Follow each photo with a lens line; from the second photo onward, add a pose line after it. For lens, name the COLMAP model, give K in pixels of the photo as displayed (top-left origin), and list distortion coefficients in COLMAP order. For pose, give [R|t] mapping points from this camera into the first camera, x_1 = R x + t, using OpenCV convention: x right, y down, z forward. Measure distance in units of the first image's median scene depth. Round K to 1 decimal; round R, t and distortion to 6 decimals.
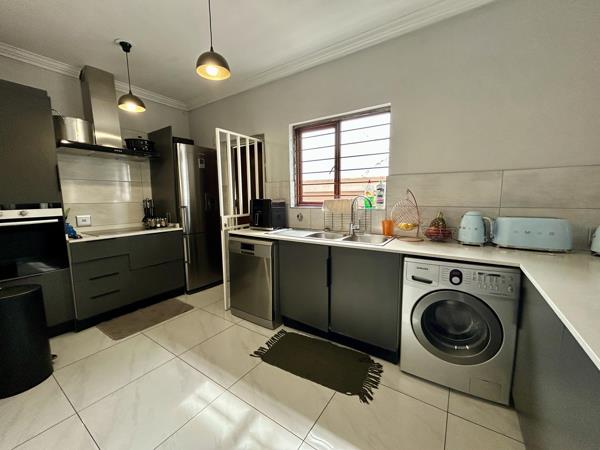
lens RADIAL K [[240.6, 0, 299.6], [0, 240.6, 225.6], [0, 0, 1]] dist [0.000777, -0.000062]
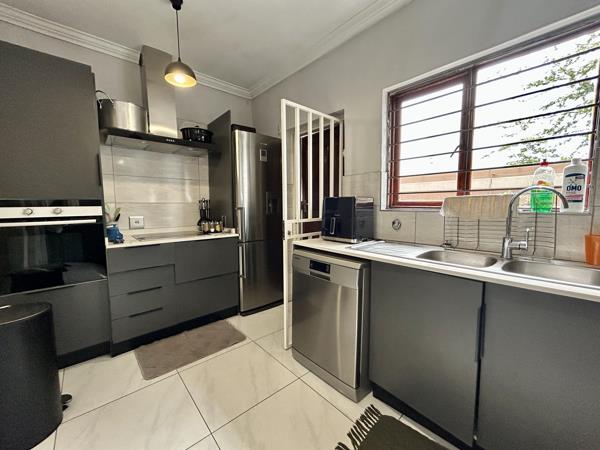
lens RADIAL K [[240.6, 0, 299.6], [0, 240.6, 225.6], [0, 0, 1]] dist [0.000777, -0.000062]
pose [[0.968653, 0.026738, -0.246973, -0.095822], [-0.034045, 0.999098, -0.025365, -0.006341], [0.246072, 0.032978, 0.968690, 0.293073]]
